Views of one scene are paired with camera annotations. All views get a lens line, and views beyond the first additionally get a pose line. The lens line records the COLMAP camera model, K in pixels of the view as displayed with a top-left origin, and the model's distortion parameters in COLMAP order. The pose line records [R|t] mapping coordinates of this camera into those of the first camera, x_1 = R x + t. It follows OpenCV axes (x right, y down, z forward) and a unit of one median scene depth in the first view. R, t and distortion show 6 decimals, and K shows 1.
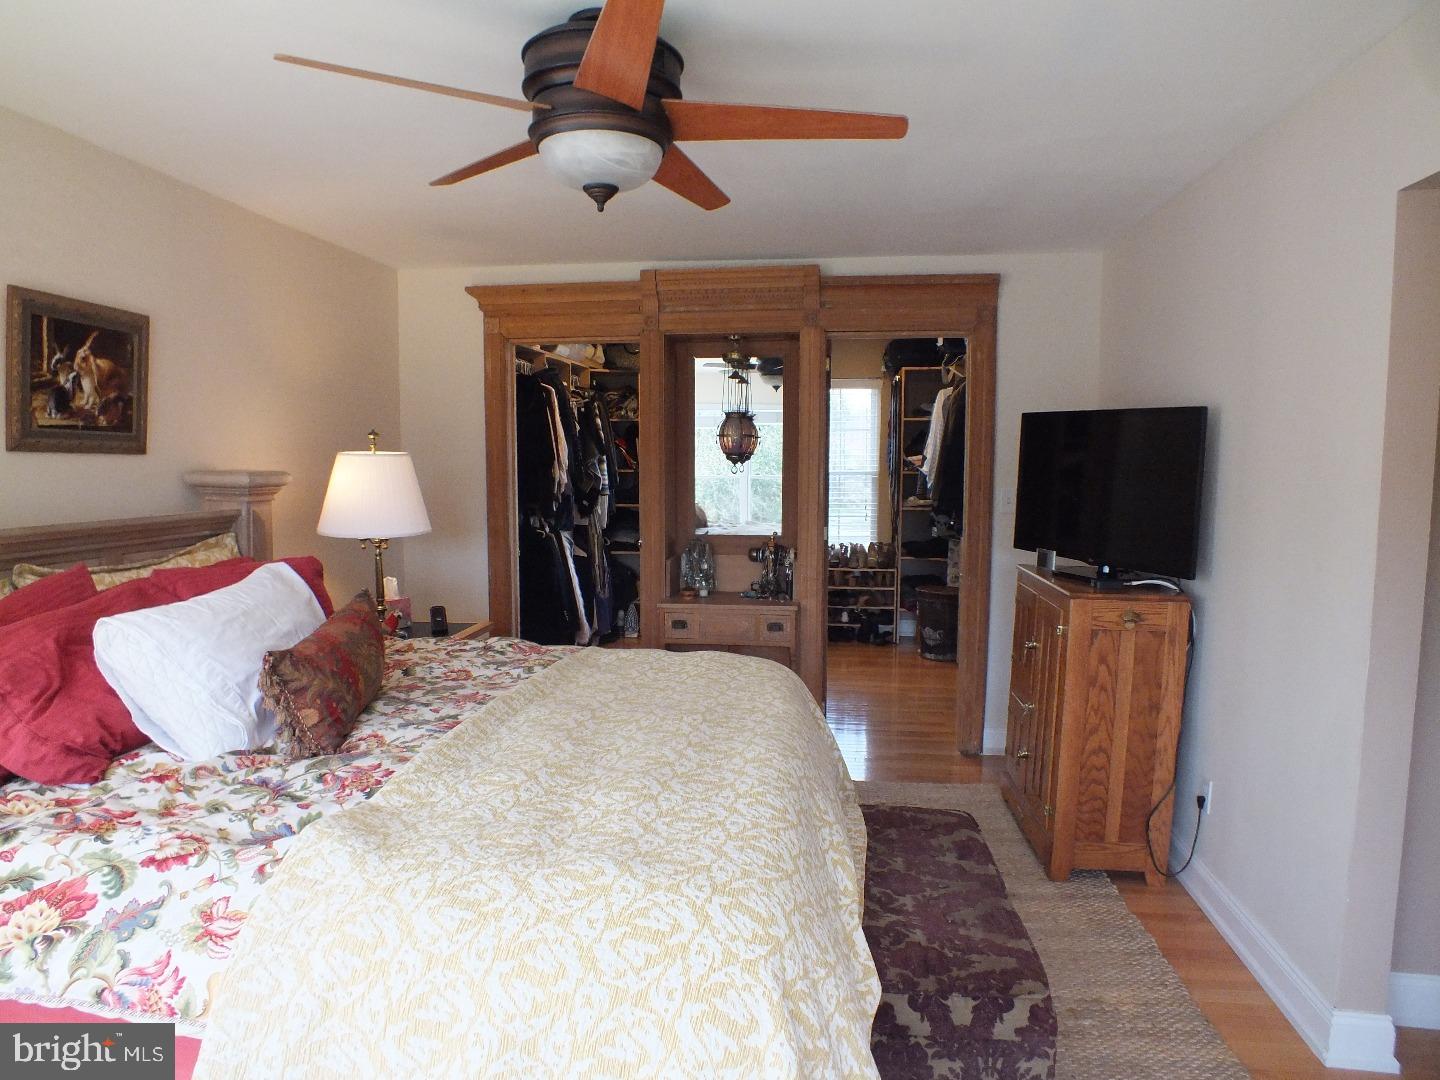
lens RADIAL K [[918.2, 0, 716.1], [0, 918.2, 541.7], [0, 0, 1]] dist [-0.050984, 0.015696]
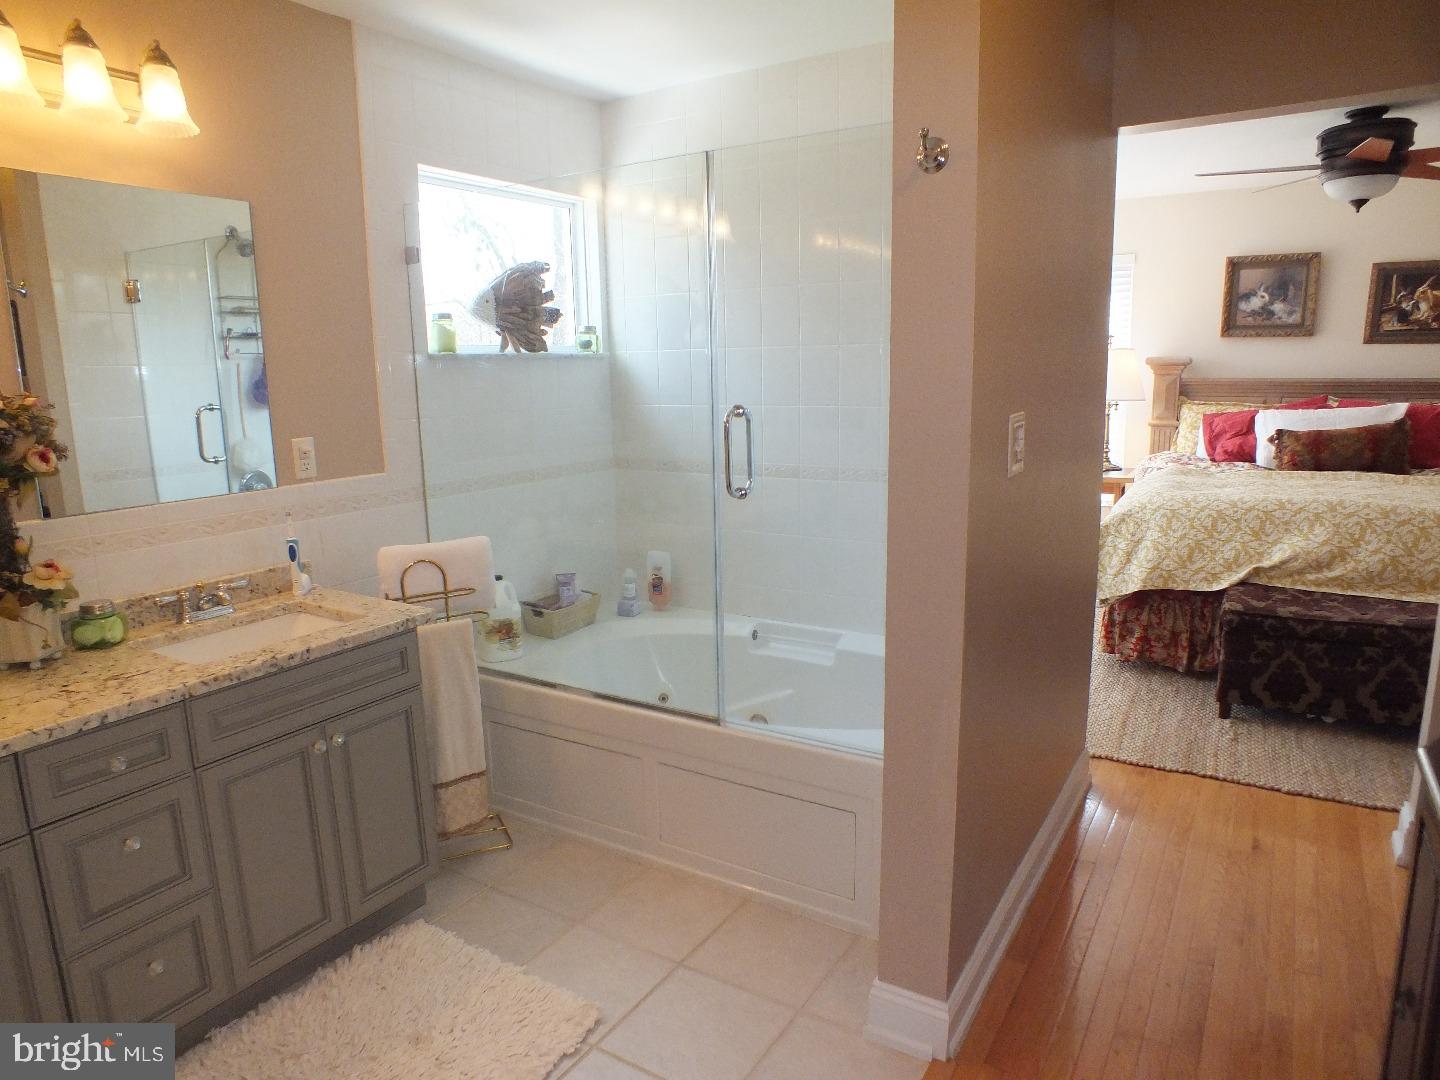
lens RADIAL K [[918.2, 0, 709.6], [0, 918.2, 547.1], [0, 0, 1]] dist [-0.050984, 0.015696]
pose [[-0.391770, 0.176302, -0.903014, 1.645066], [-0.067011, 0.973395, 0.219115, 0.005167], [0.917620, 0.146354, -0.369533, 0.399742]]
